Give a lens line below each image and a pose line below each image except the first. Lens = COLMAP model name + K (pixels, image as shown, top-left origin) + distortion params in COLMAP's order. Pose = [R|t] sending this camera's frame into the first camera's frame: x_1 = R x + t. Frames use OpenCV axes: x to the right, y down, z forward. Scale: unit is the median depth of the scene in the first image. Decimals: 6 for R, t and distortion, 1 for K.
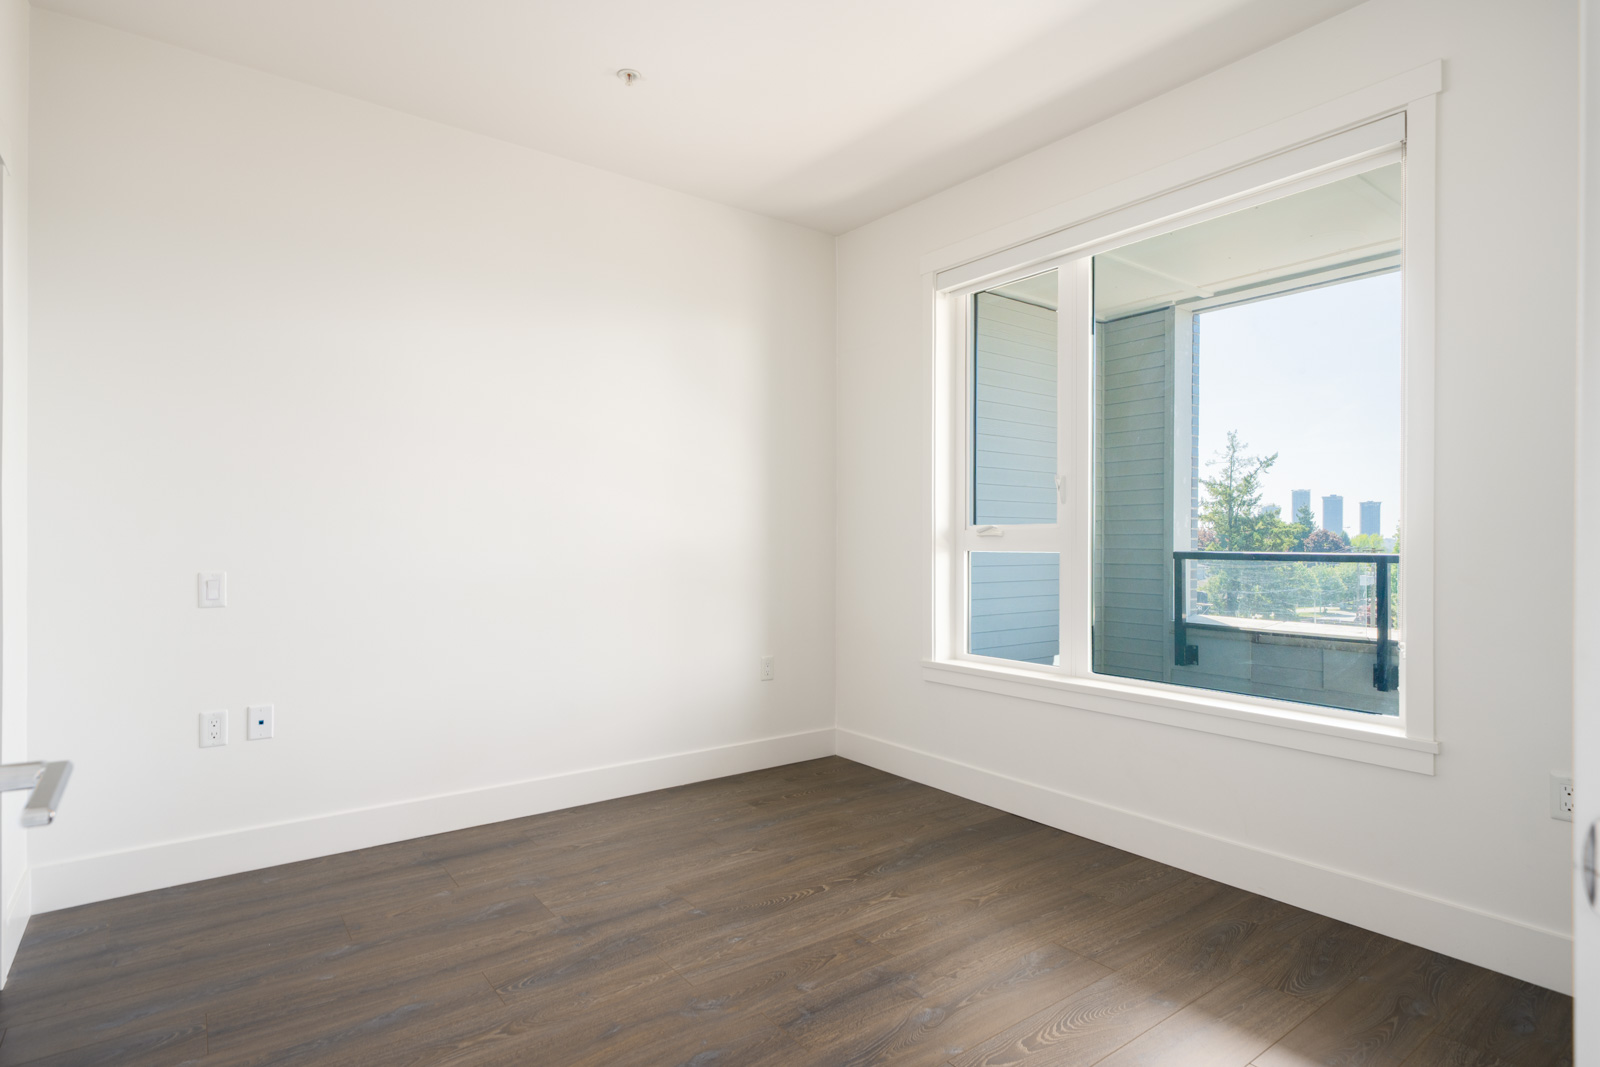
lens RADIAL K [[839.4, 0, 762.5], [0, 839.4, 544.0], [0, 0, 1]] dist [0.003859, 0.000843]
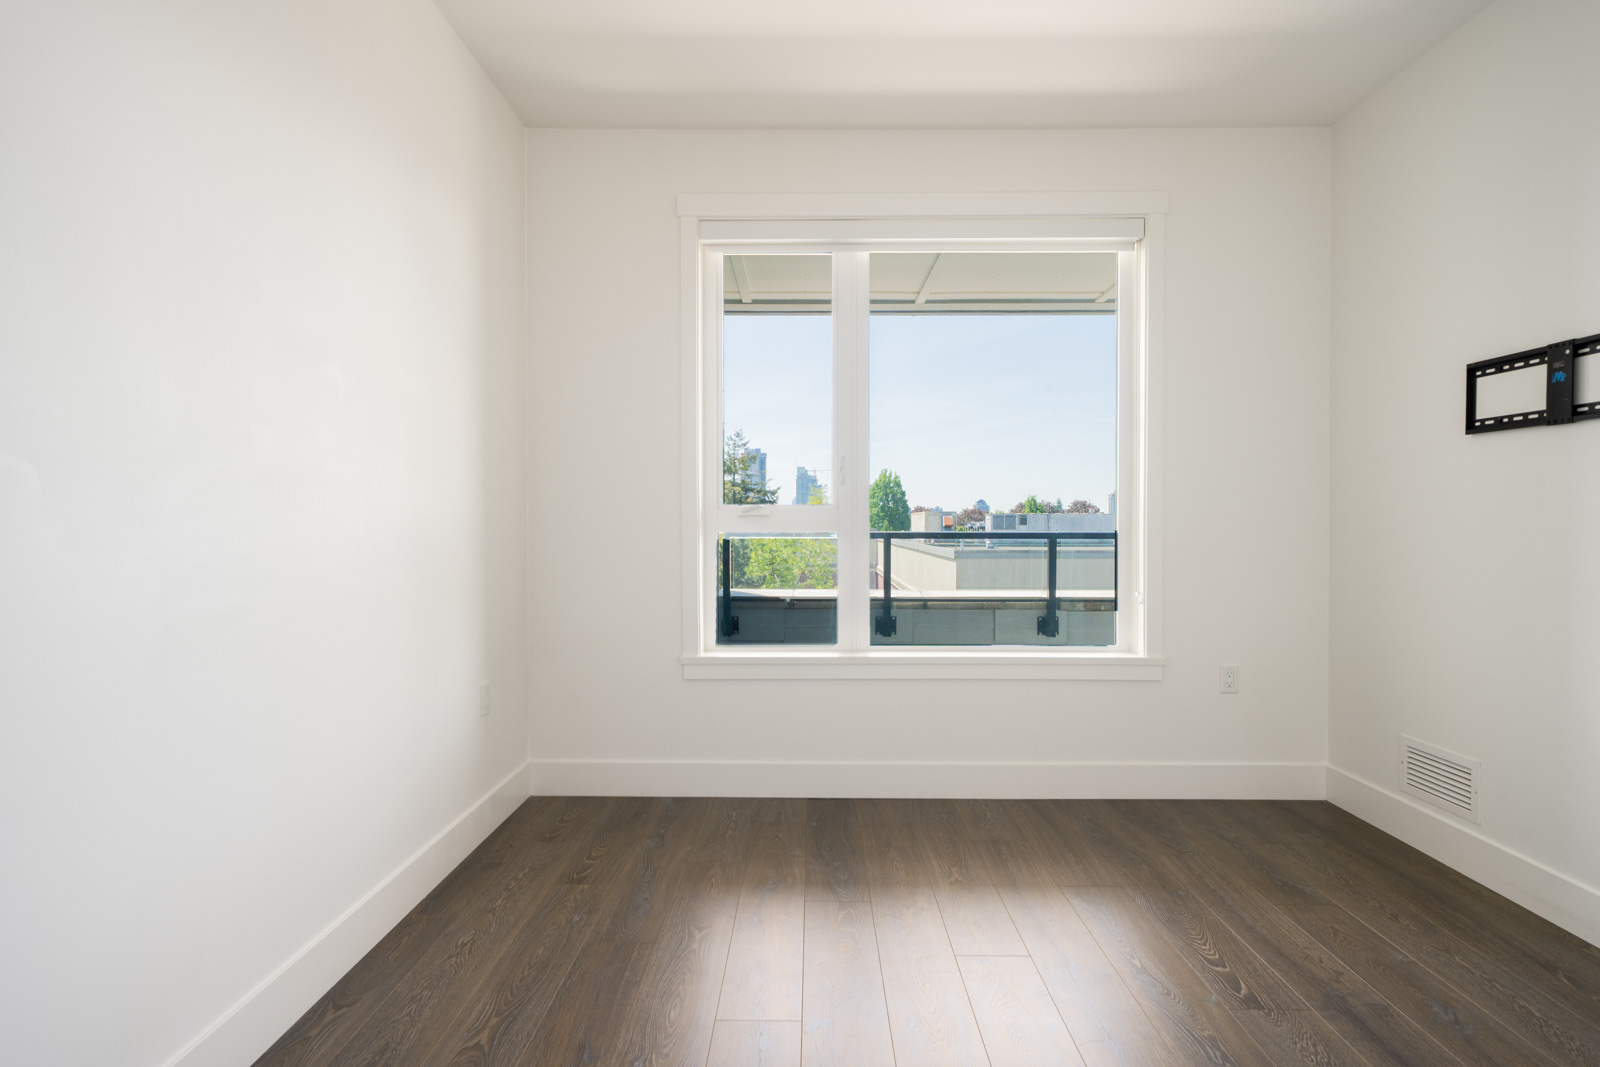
lens RADIAL K [[839.4, 0, 785.6], [0, 839.4, 540.7], [0, 0, 1]] dist [0.003859, 0.000843]
pose [[0.588702, -0.018569, 0.808137, -0.509959], [0.005099, 0.999802, 0.019258, -0.000225], [-0.808334, -0.007217, 0.588680, 0.443429]]
